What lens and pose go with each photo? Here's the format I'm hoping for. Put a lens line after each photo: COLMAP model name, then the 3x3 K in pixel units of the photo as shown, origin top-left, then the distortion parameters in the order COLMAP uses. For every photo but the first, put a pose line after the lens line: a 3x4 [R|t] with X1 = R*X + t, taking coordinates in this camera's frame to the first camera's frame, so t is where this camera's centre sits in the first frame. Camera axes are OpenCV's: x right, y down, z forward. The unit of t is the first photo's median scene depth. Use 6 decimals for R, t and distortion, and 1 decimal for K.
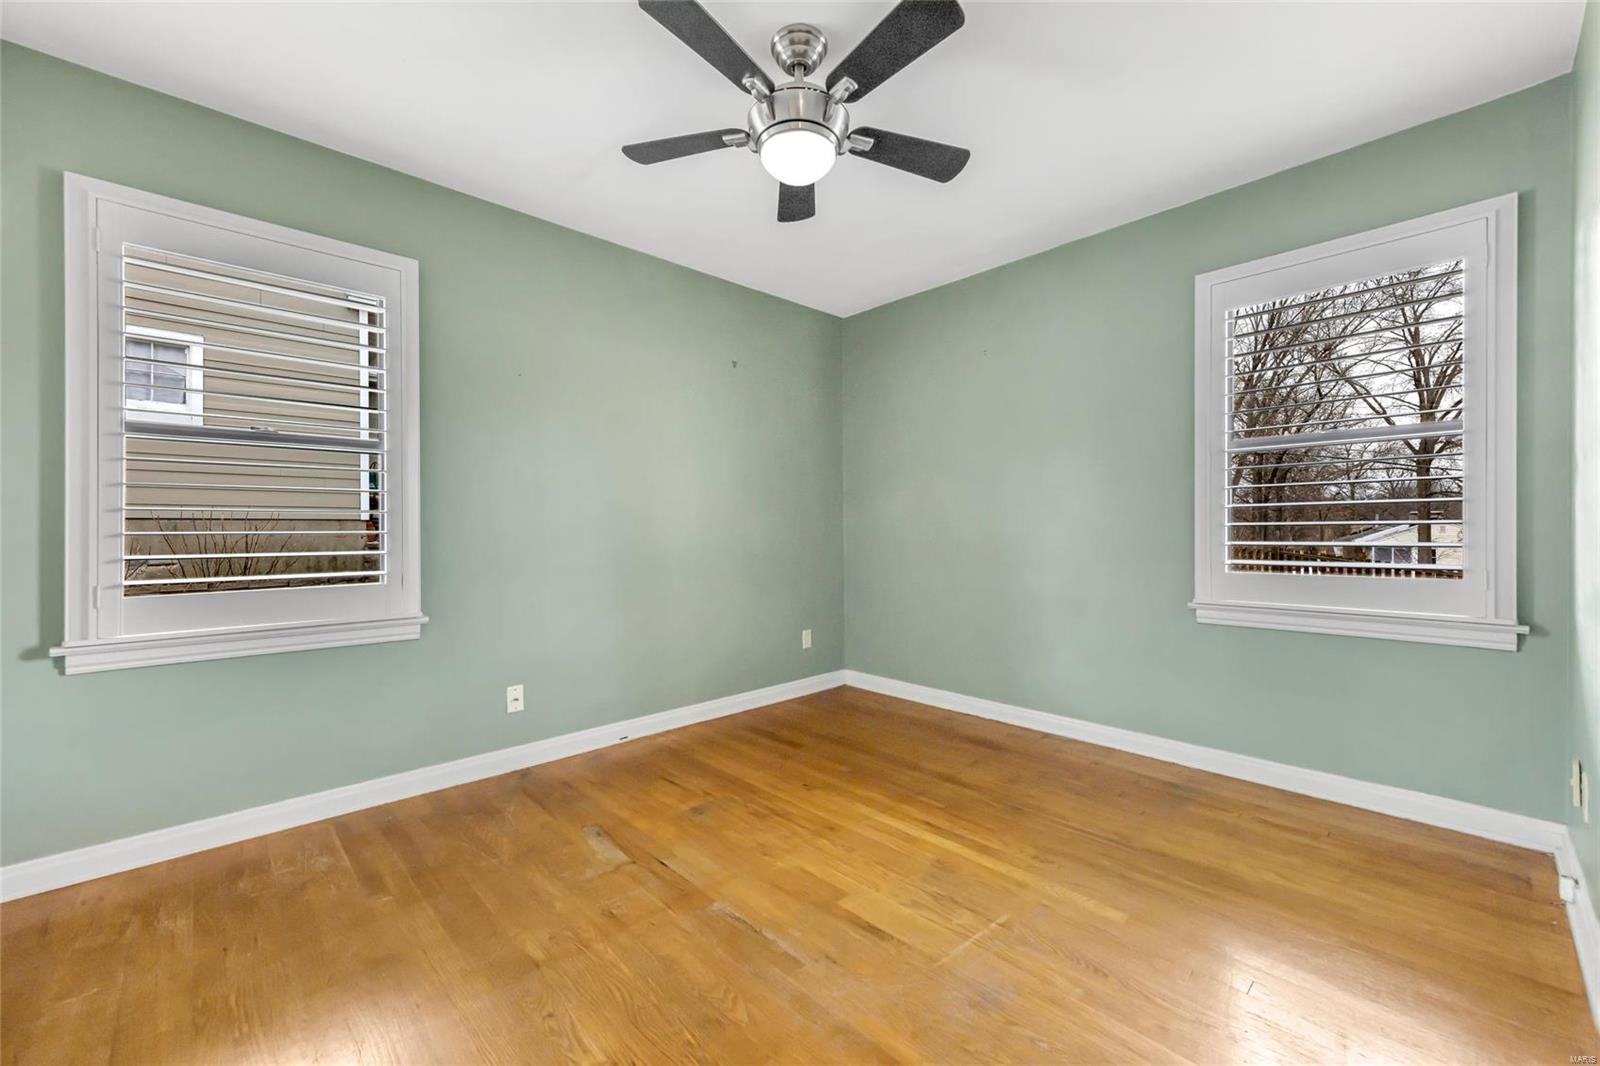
lens RADIAL K [[634.7, 0, 799.2], [0, 634.7, 531.1], [0, 0, 1]] dist [0.006920, -0.001086]
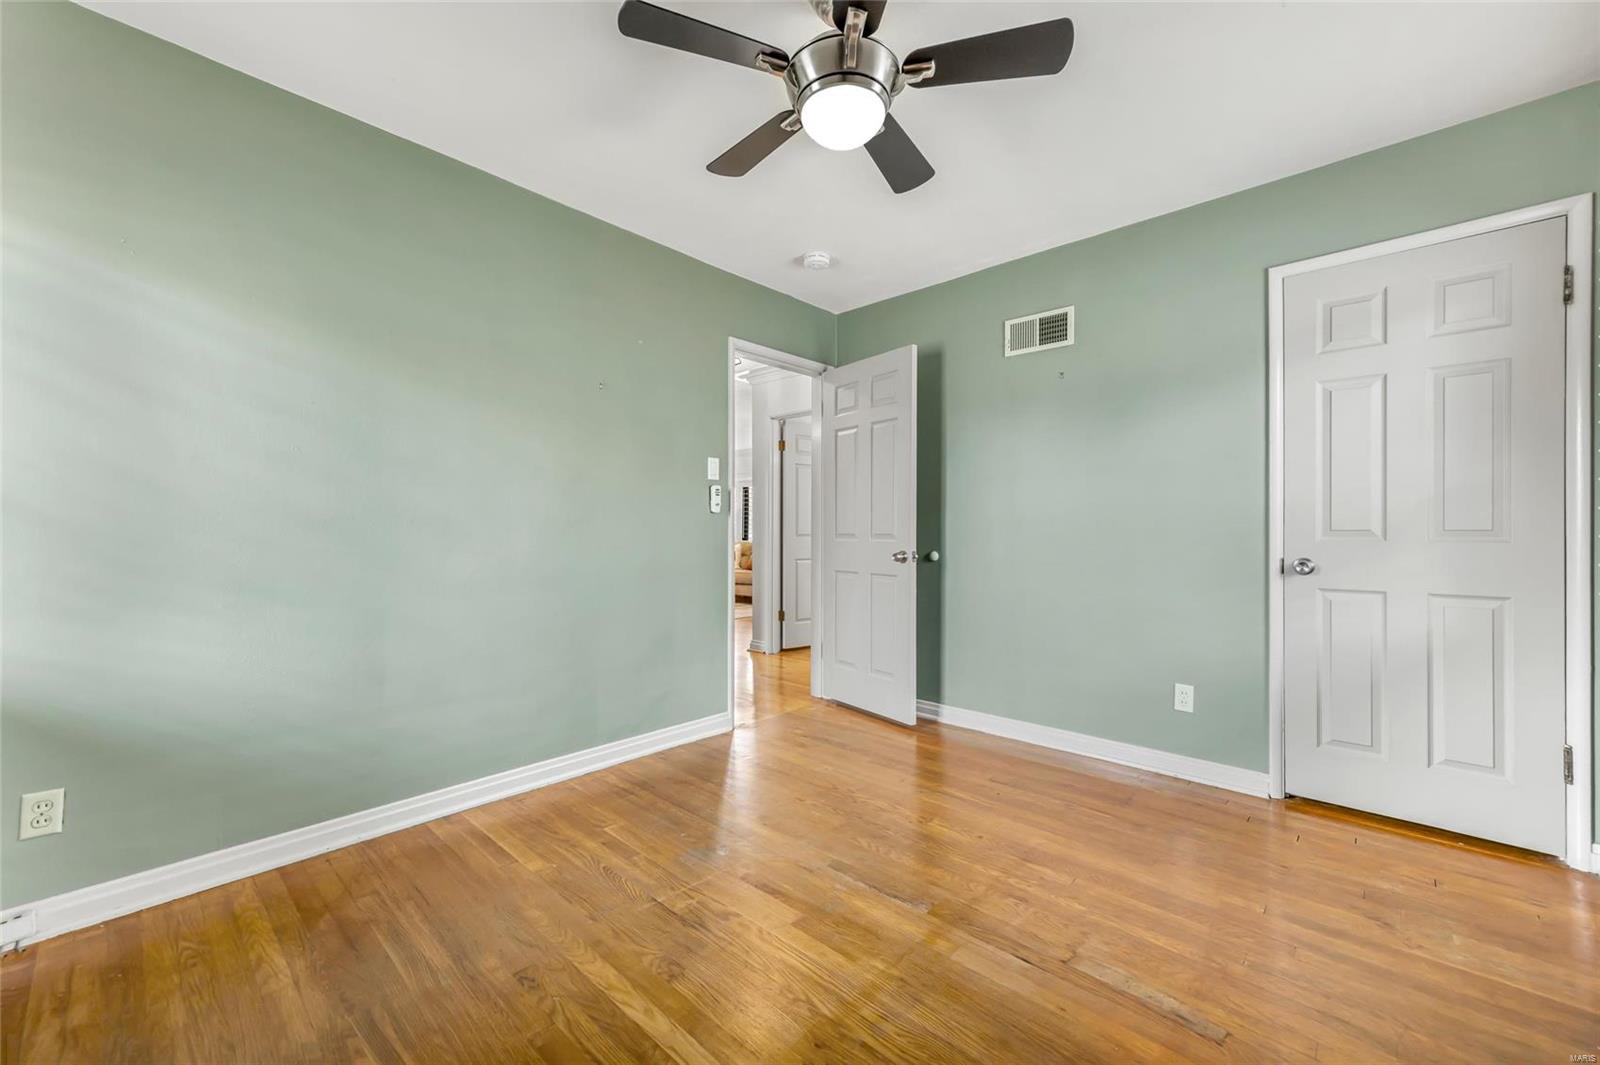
lens RADIAL K [[634.7, 0, 801.2], [0, 634.7, 531.4], [0, 0, 1]] dist [0.006920, -0.001086]
pose [[-0.997306, 0.001783, -0.073335, 0.133106], [0.001895, 0.999997, -0.001457, -0.010124], [0.073332, -0.001592, -0.997306, 1.955229]]
